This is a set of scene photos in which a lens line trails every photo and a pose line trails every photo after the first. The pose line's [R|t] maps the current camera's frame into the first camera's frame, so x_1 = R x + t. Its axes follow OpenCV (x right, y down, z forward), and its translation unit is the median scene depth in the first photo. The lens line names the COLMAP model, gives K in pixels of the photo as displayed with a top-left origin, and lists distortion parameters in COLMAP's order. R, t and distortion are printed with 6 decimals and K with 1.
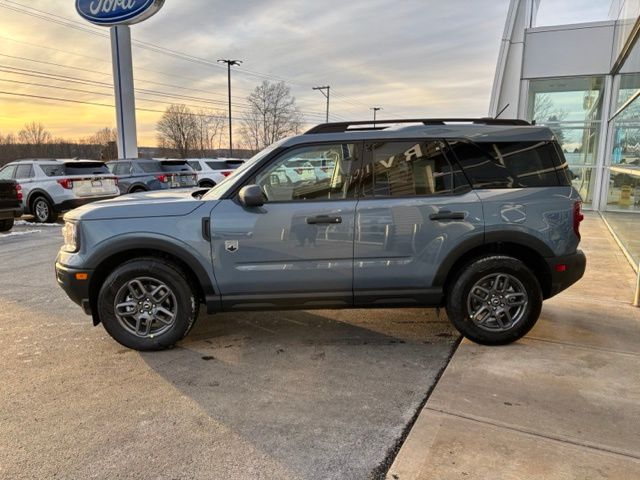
lens RADIAL K [[501.0, 0, 320.0], [0, 501.0, 240.0], [0, 0, 1]] dist [-0.001633, -0.012747]
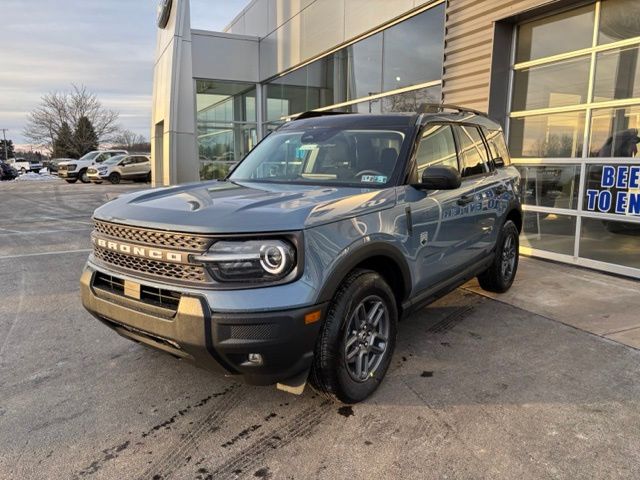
lens RADIAL K [[501.0, 0, 320.0], [0, 501.0, 240.0], [0, 0, 1]] dist [-0.001633, -0.012747]
pose [[0.629491, -0.134787, 0.765228, -0.938432], [0.139432, 0.988448, 0.059406, -0.059446], [-0.764395, 0.069302, 0.641013, 0.583129]]
